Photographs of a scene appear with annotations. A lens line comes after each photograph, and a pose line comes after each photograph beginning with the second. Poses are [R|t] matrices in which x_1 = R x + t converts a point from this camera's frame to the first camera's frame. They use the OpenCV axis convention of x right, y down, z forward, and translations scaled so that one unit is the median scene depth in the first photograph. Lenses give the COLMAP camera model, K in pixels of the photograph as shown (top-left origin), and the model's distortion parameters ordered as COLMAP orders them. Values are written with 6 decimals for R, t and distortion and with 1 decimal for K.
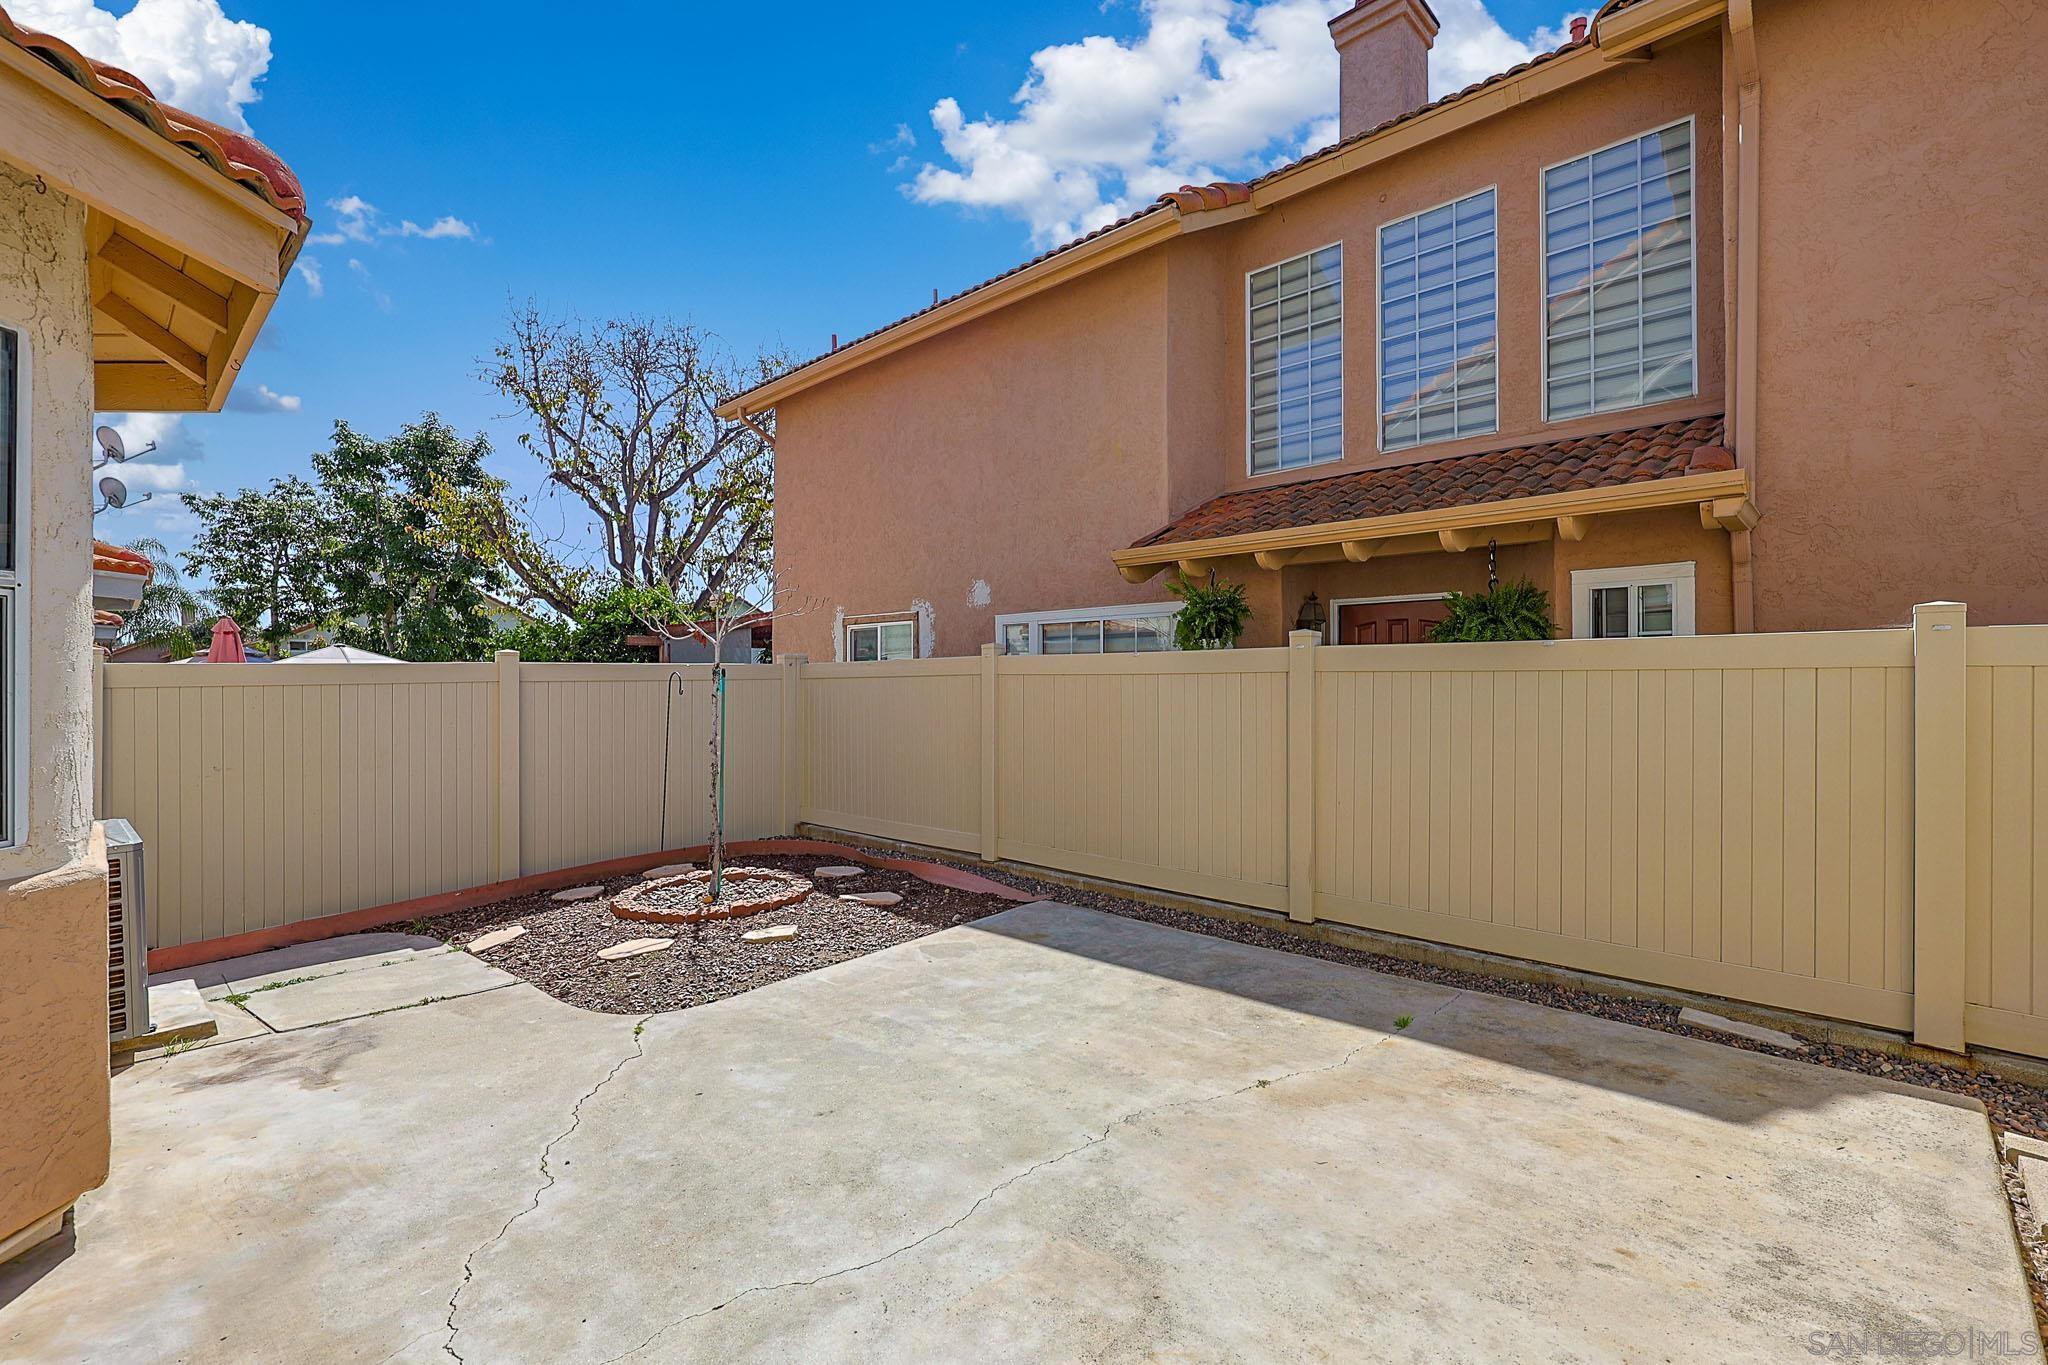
lens RADIAL K [[886.0, 0, 1024.4], [0, 886.0, 672.1], [0, 0, 1]] dist [0.000810, 0.000832]
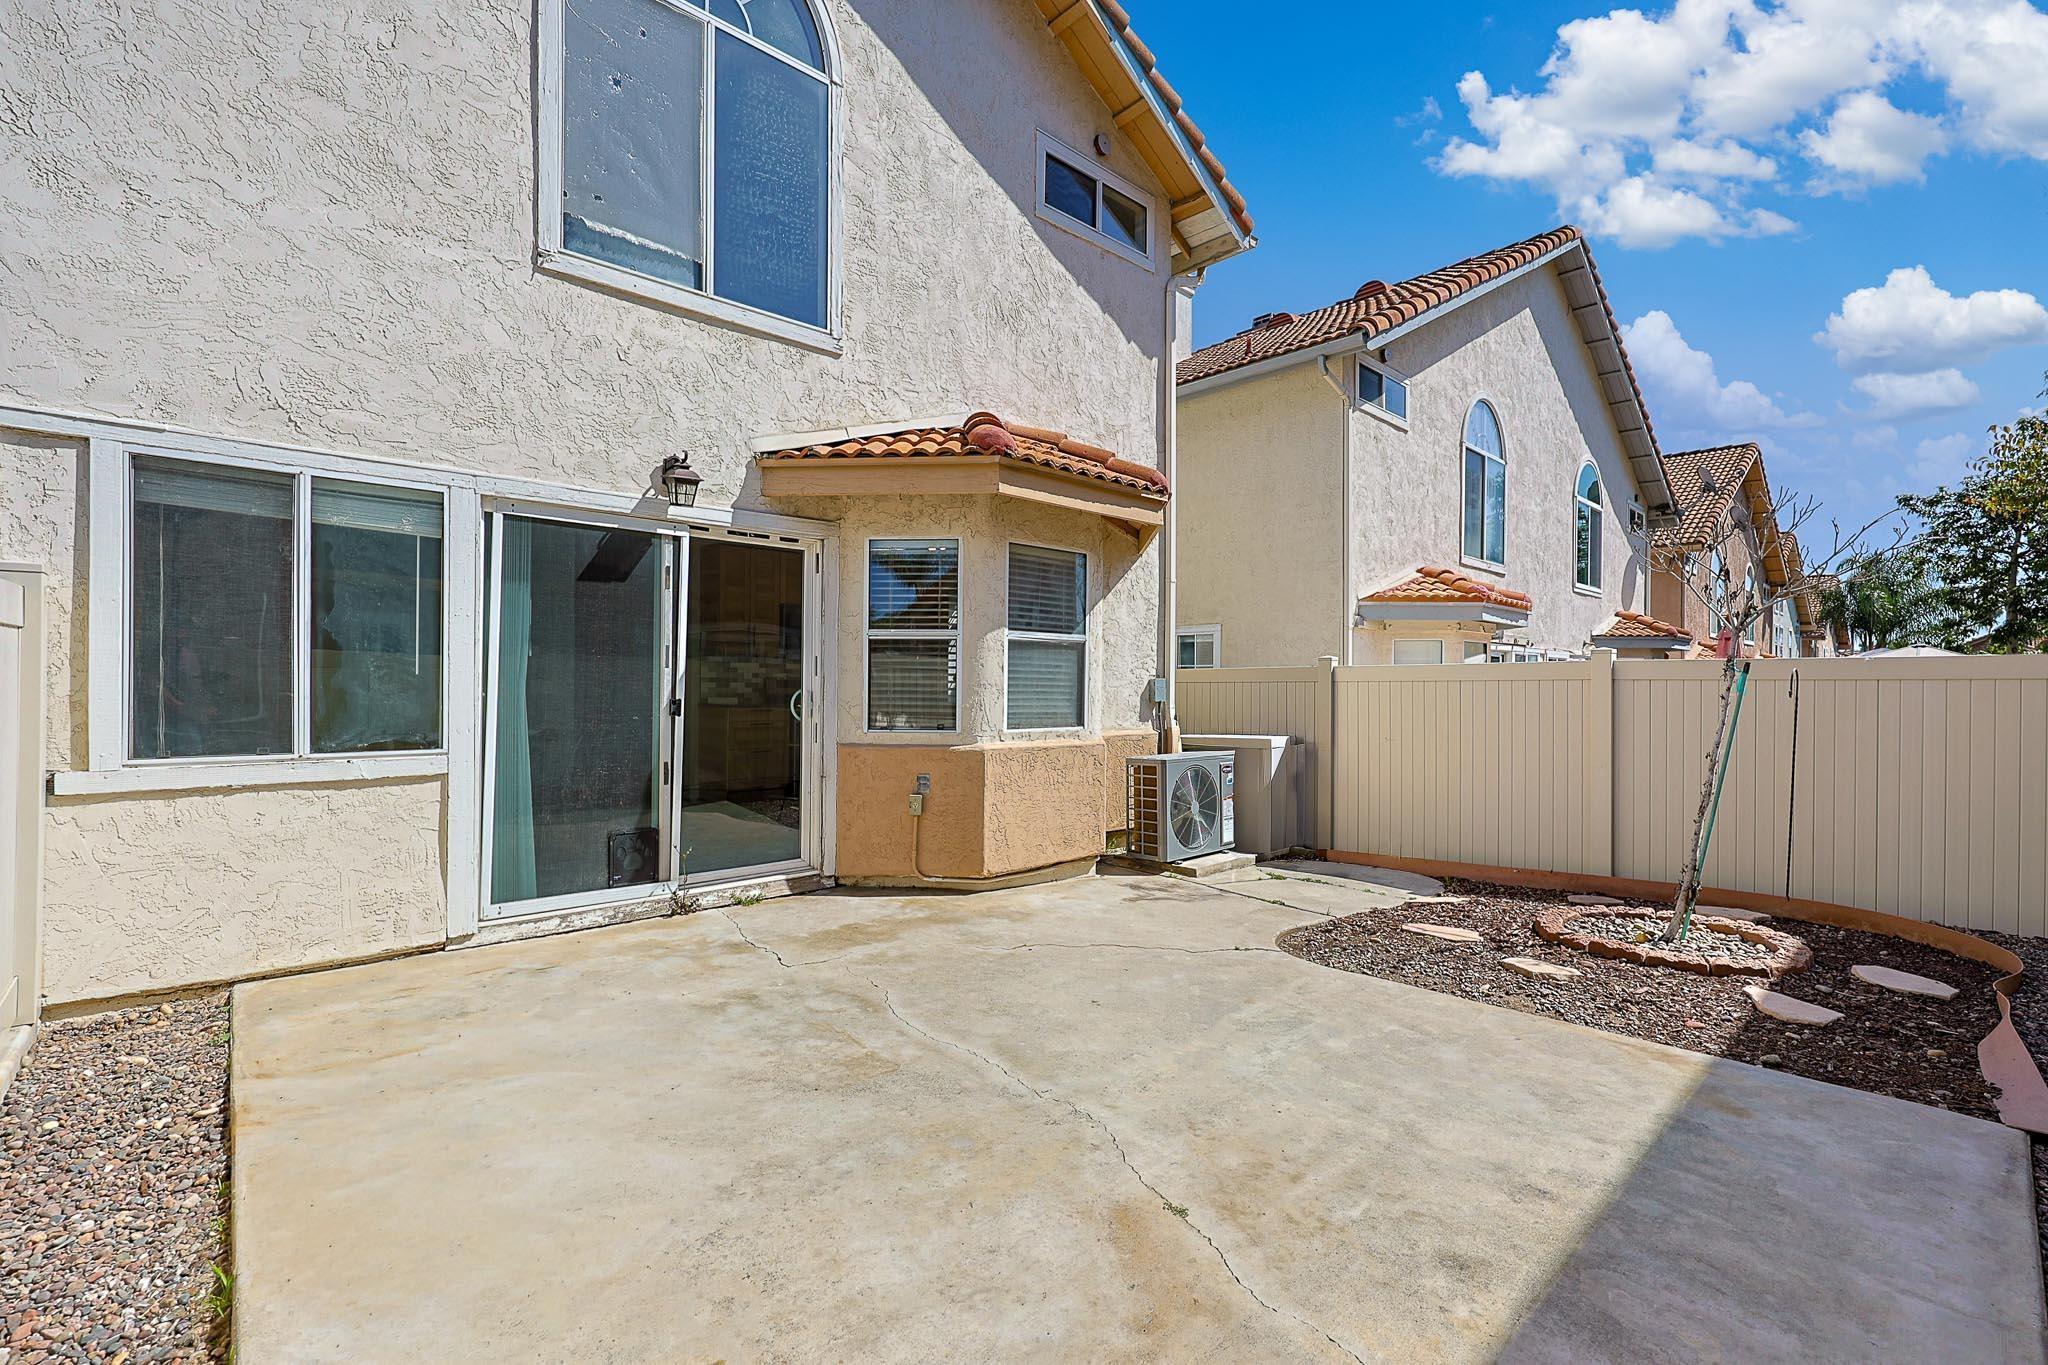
lens RADIAL K [[886.0, 0, 1016.1], [0, 886.0, 689.3], [0, 0, 1]] dist [0.000810, 0.000832]
pose [[-0.069697, 0.010127, -0.997517, 0.738699], [-0.000568, 0.999948, 0.010191, 0.020433], [0.997568, 0.001277, -0.069688, 0.677780]]
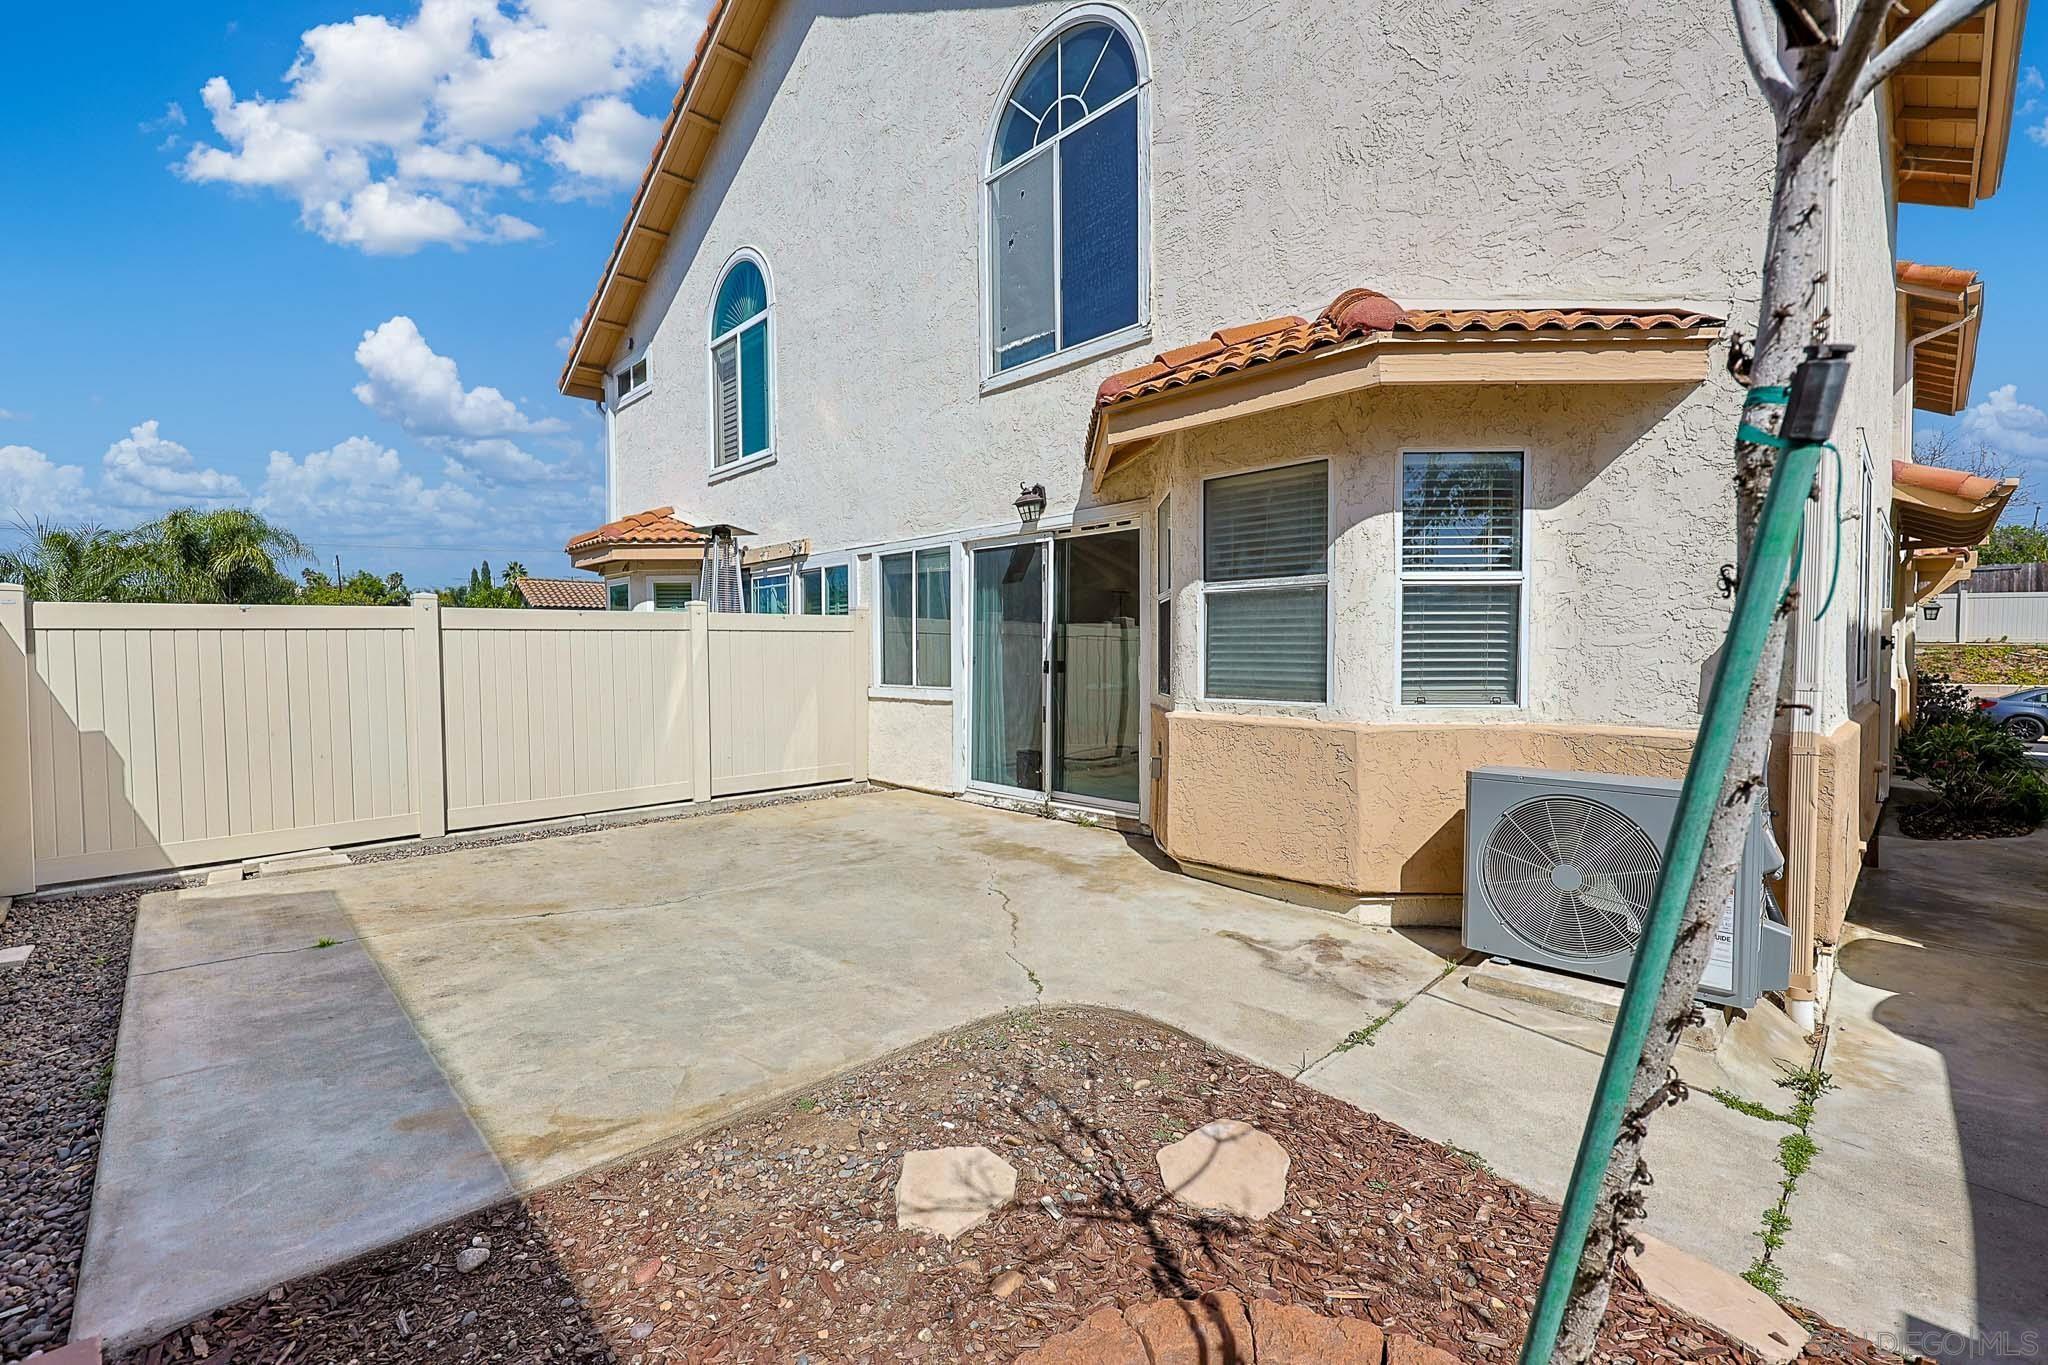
lens RADIAL K [[886.0, 0, 1009.7], [0, 886.0, 686.6], [0, 0, 1]] dist [0.000810, 0.000832]
pose [[-0.998276, 0.004183, 0.058543, -0.413787], [0.005867, 0.999573, 0.028615, 0.045549], [-0.058398, 0.028909, -0.997875, 1.745794]]
